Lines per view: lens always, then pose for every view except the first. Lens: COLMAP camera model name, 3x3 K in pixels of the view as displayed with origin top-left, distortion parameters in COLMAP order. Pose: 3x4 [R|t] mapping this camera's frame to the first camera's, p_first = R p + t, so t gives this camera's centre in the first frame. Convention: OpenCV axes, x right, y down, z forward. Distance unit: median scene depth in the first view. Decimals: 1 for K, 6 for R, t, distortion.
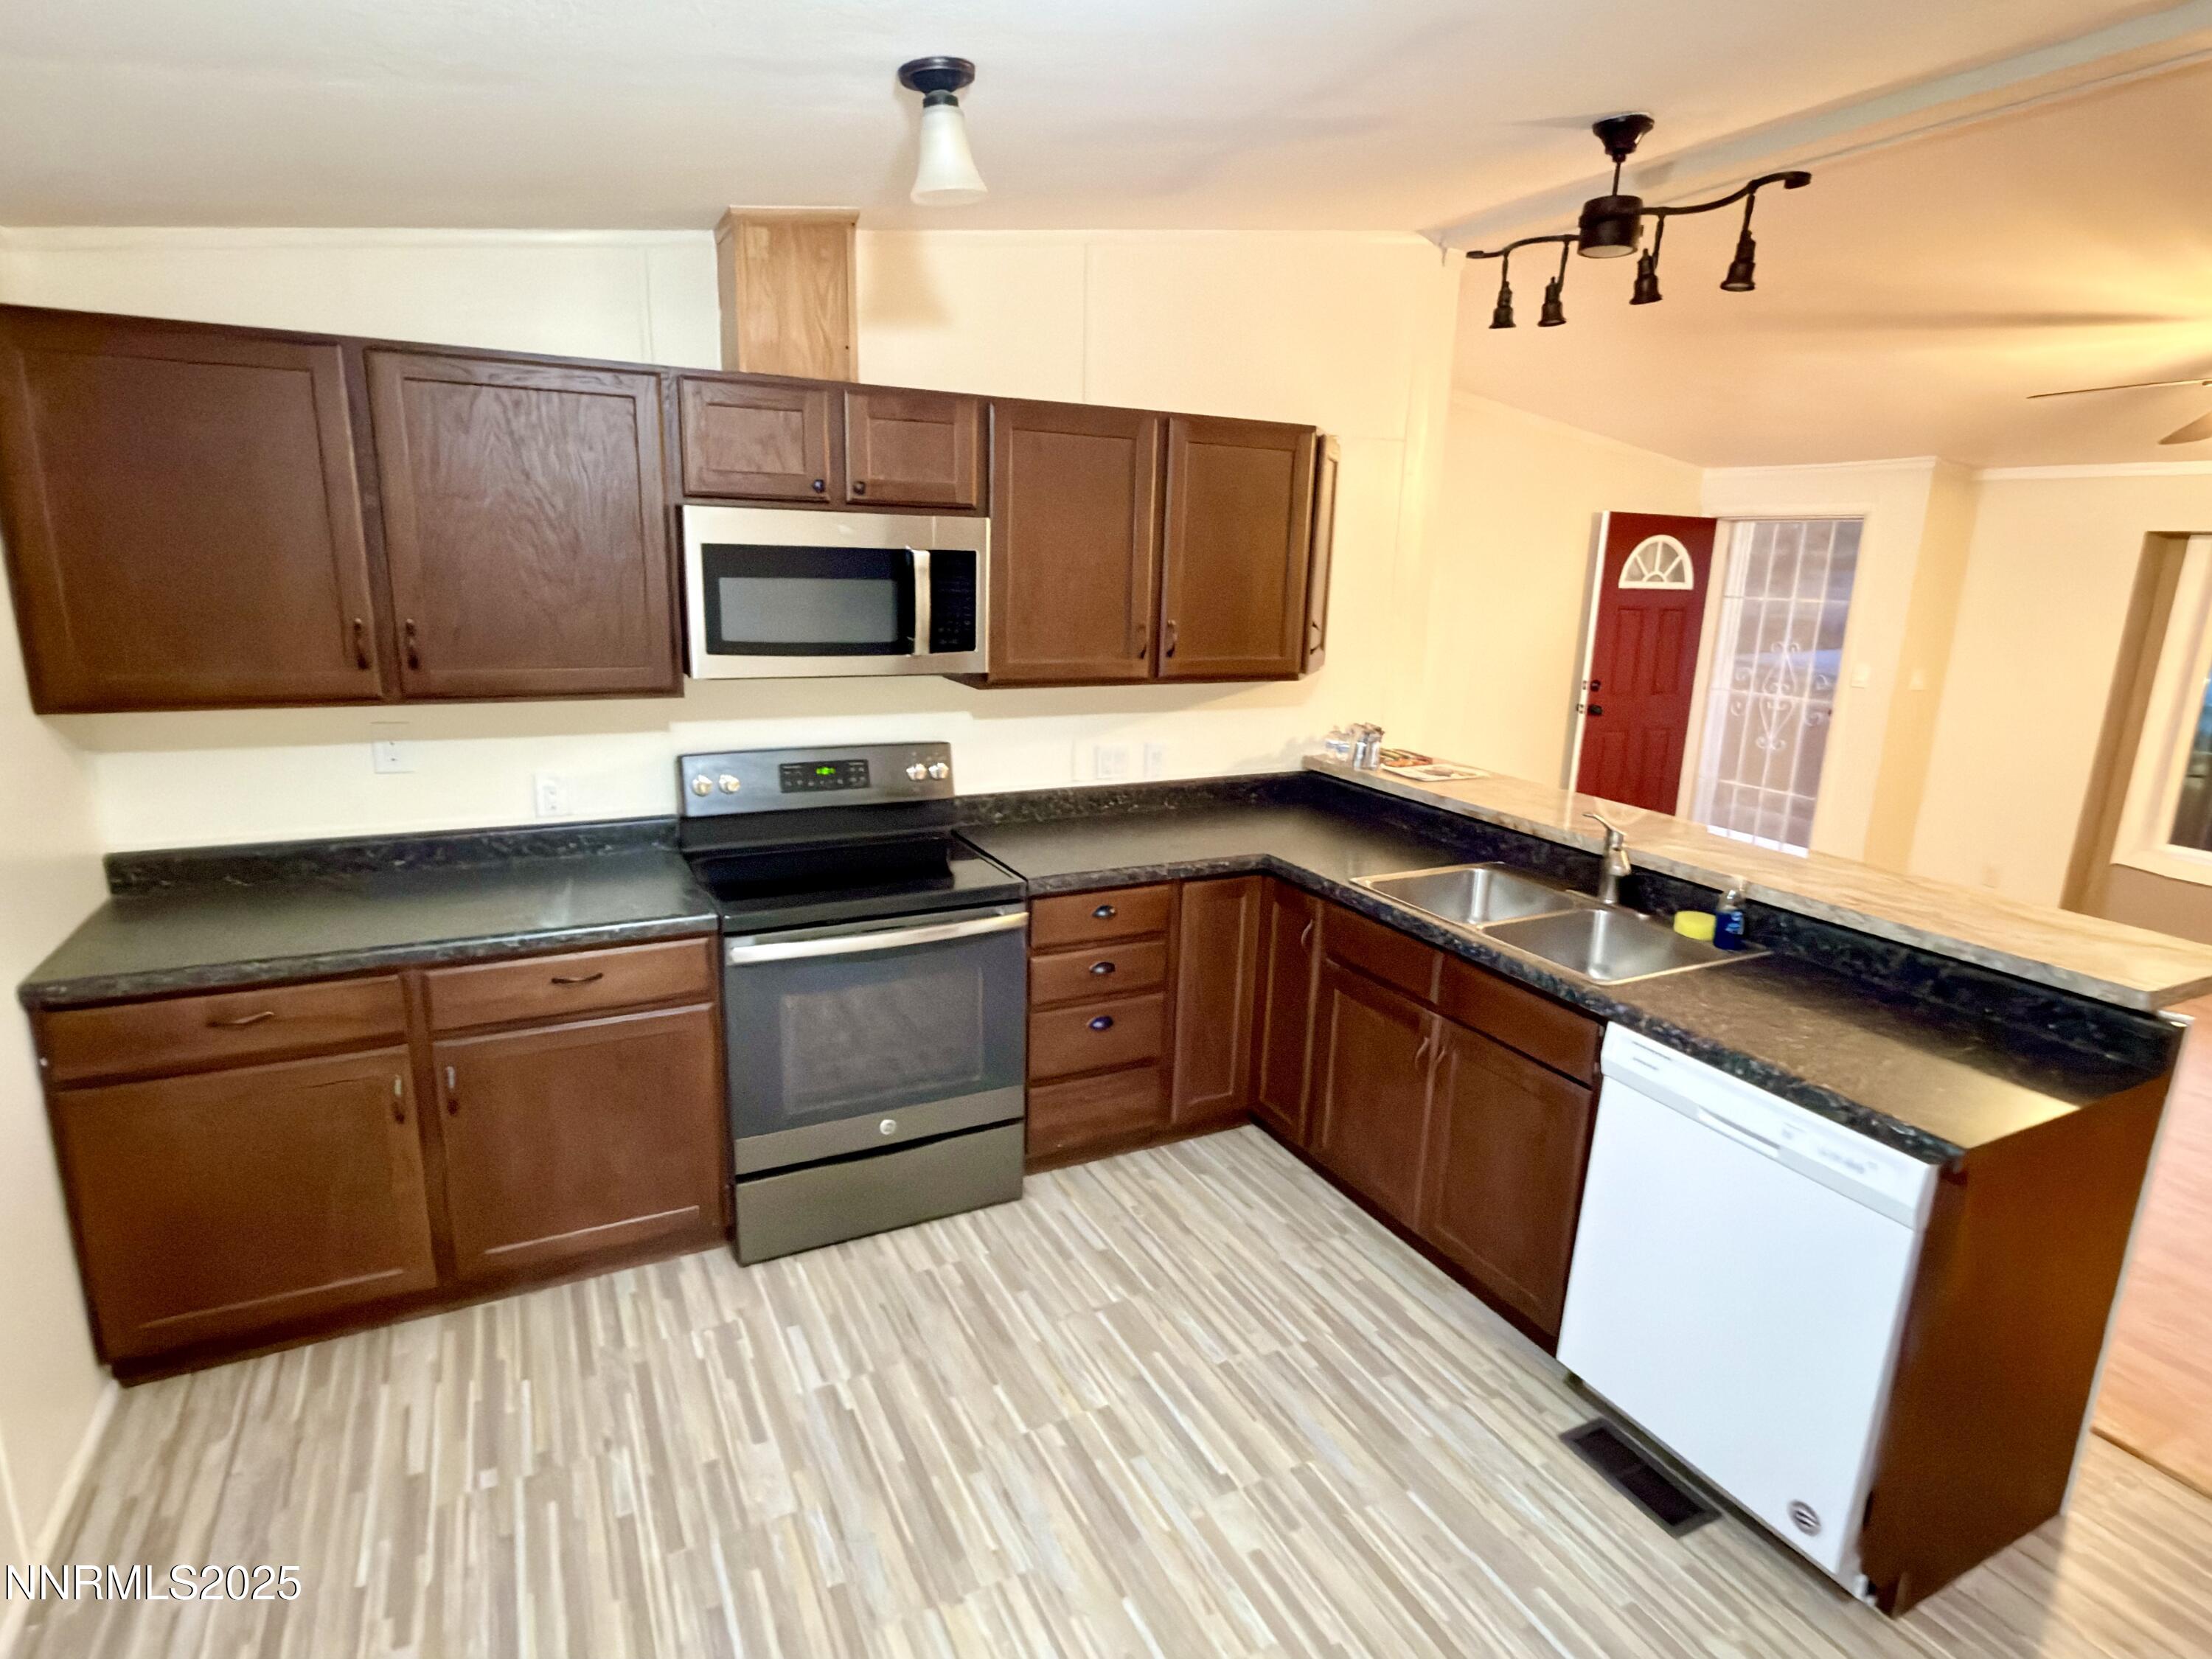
lens RADIAL K [[1183.3, 0, 1116.0], [0, 1183.3, 830.8], [0, 0, 1]] dist [-0.001407, -0.000205]
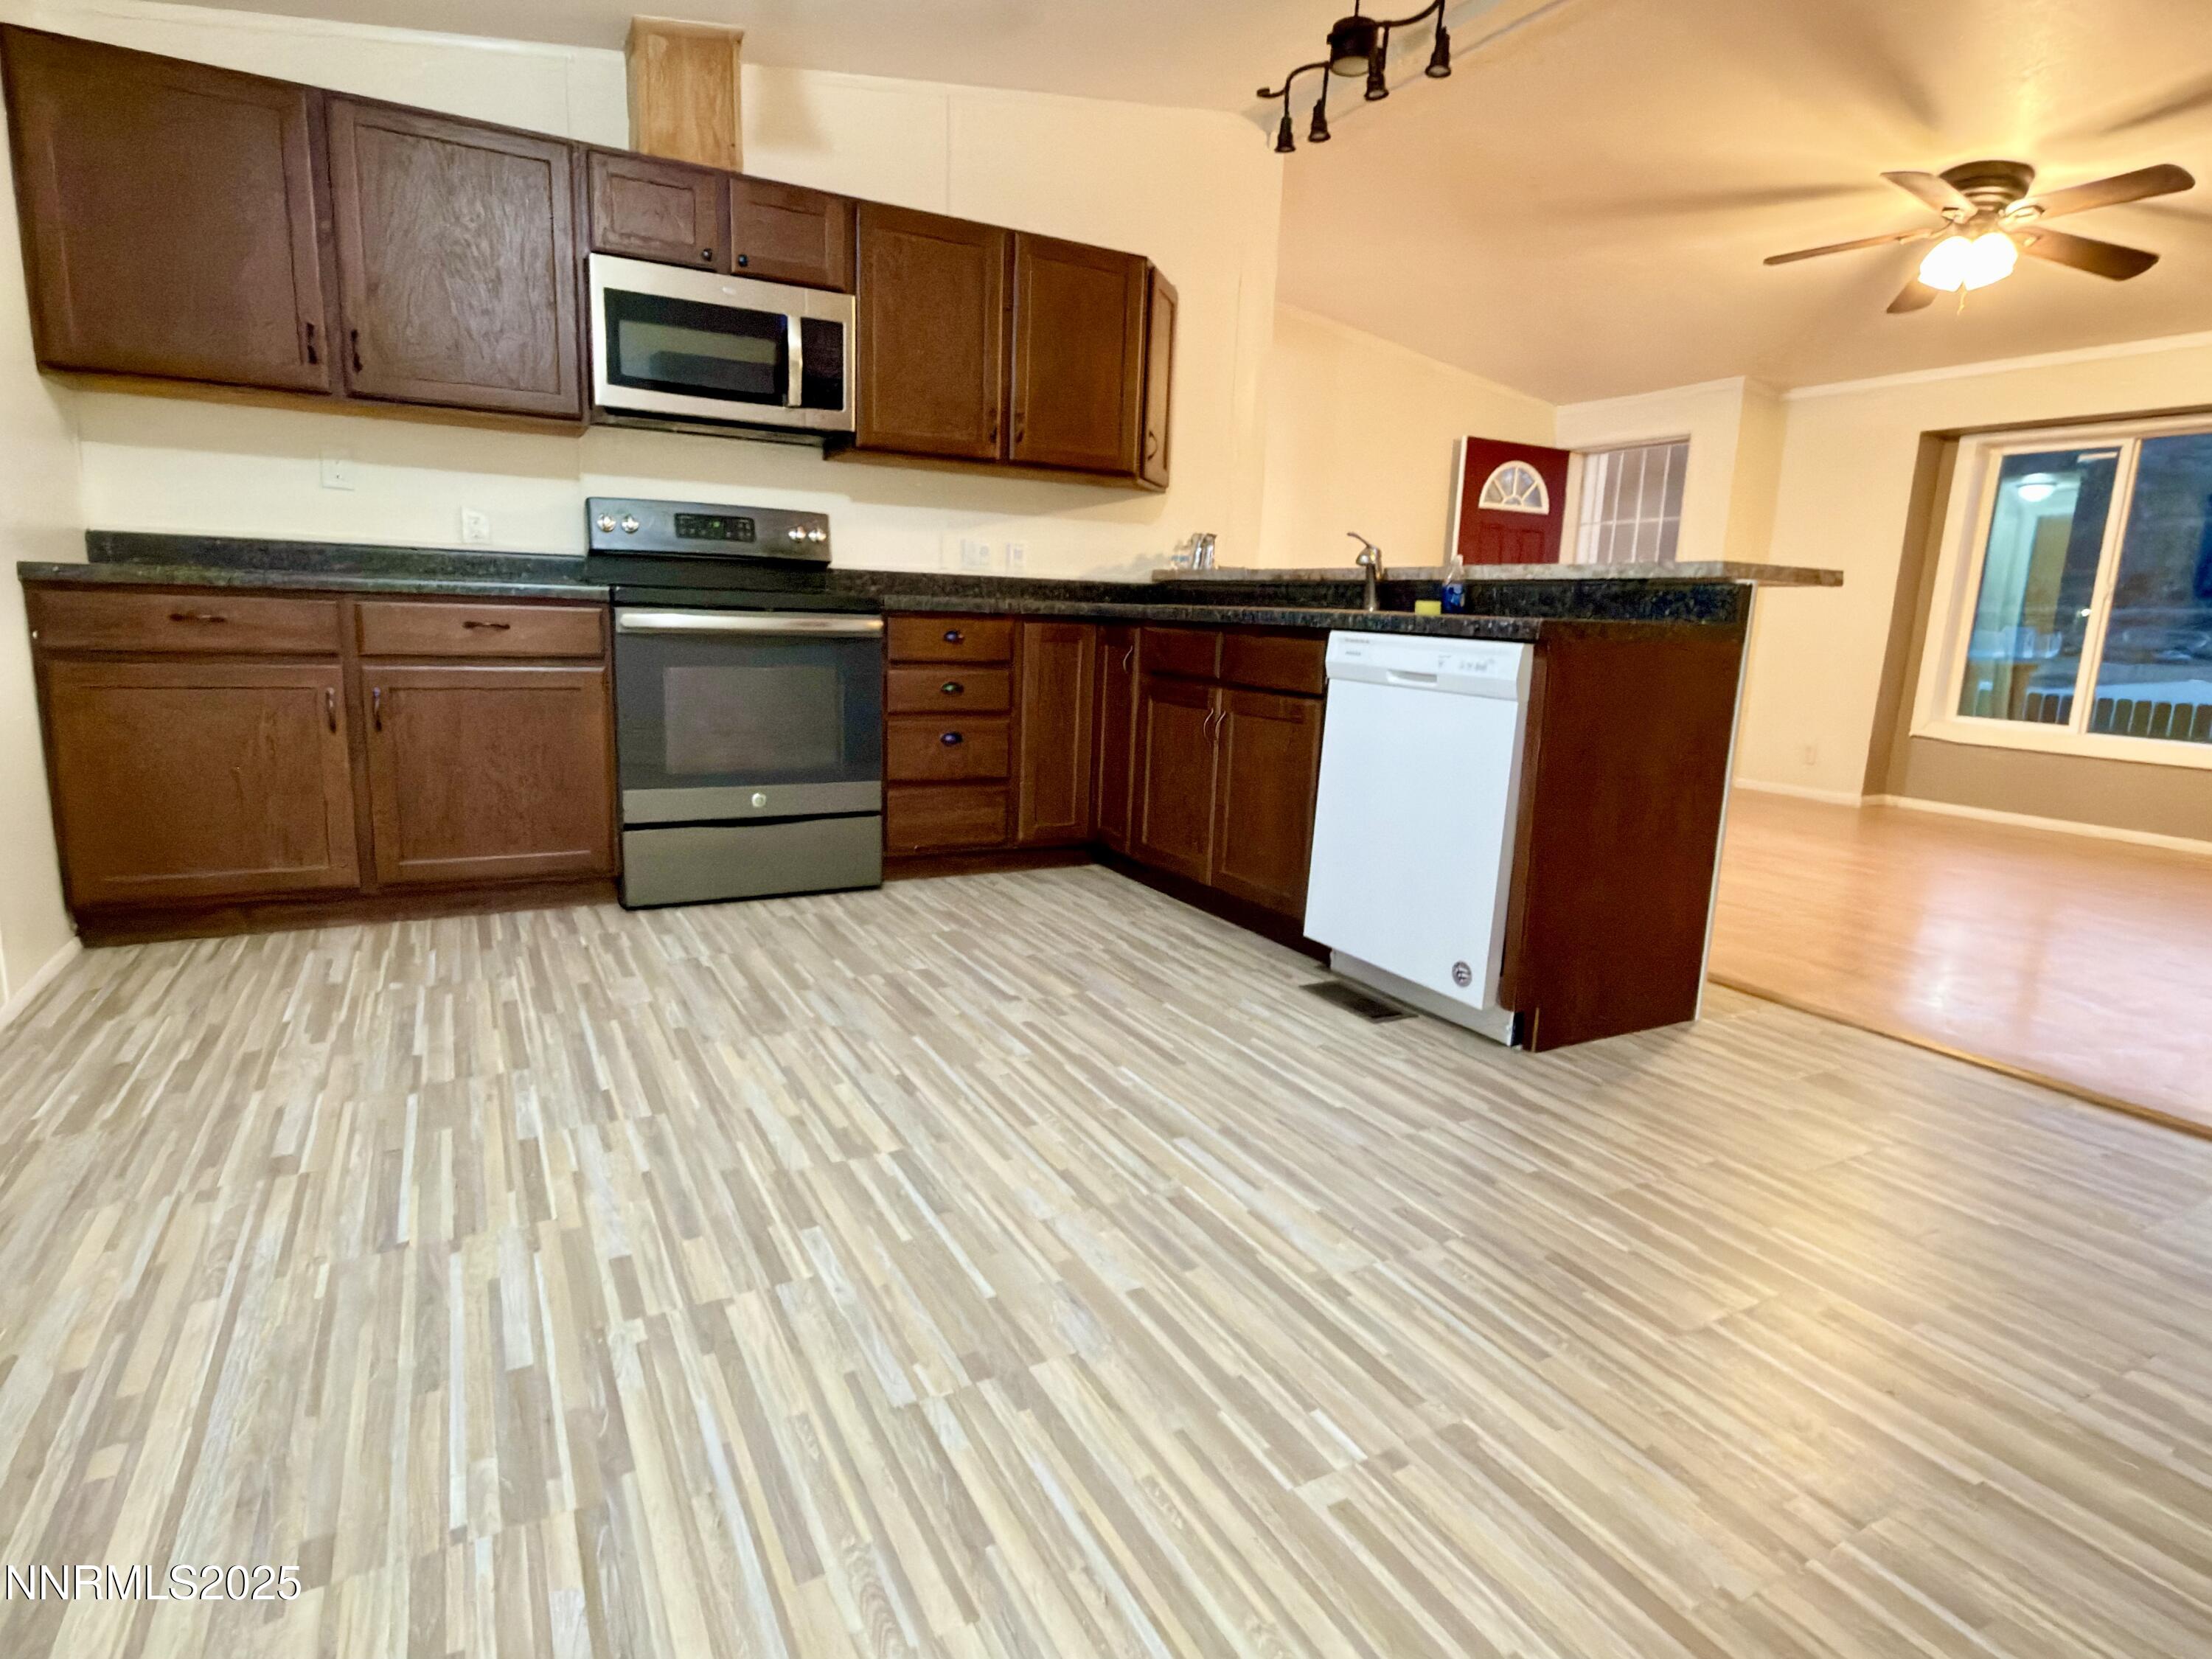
lens RADIAL K [[1183.3, 0, 1106.3], [0, 1183.3, 826.2], [0, 0, 1]] dist [-0.001407, -0.000205]
pose [[0.999698, 0.001941, 0.024509, 0.124891], [-0.000709, 0.998741, -0.050150, 0.346713], [-0.024576, 0.050118, 0.998441, -0.175266]]
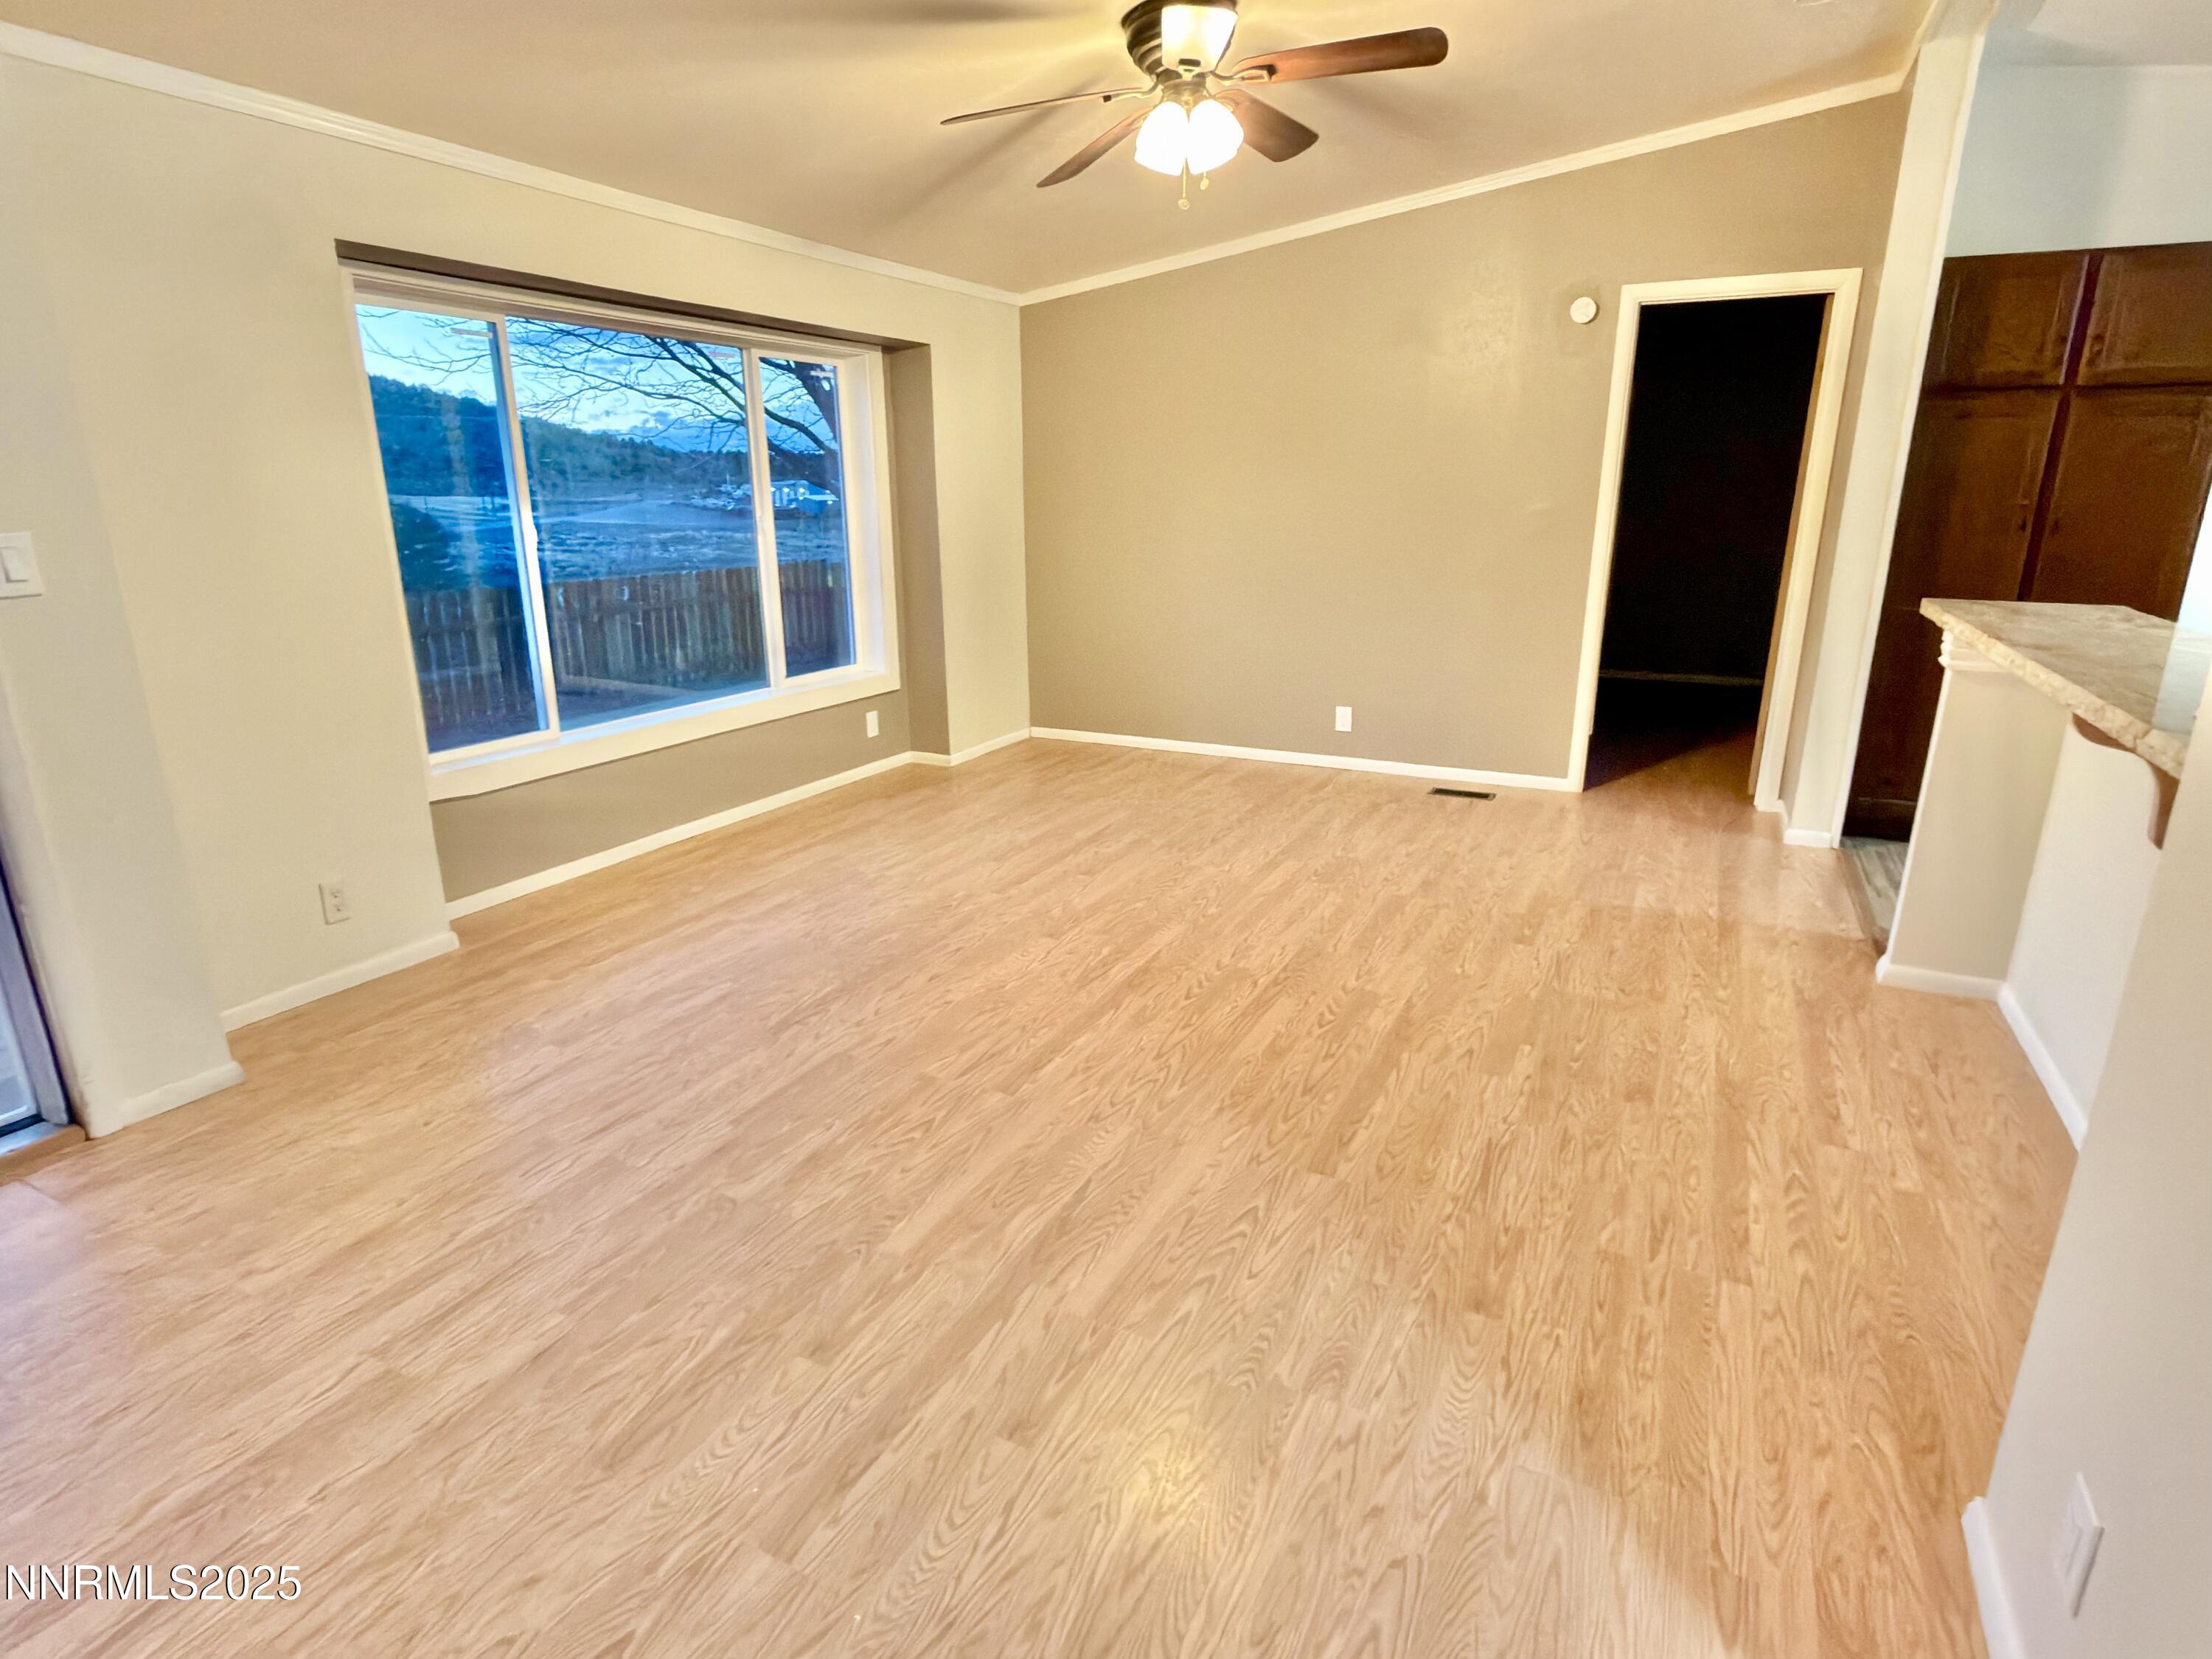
lens RADIAL K [[1183.3, 0, 1096.9], [0, 1183.3, 826.0], [0, 0, 1]] dist [-0.001407, -0.000205]
pose [[-0.585733, -0.260291, 0.767571, 0.280909], [0.166391, 0.888241, 0.428185, -0.357059], [-0.793240, 0.378520, -0.476962, 2.086485]]
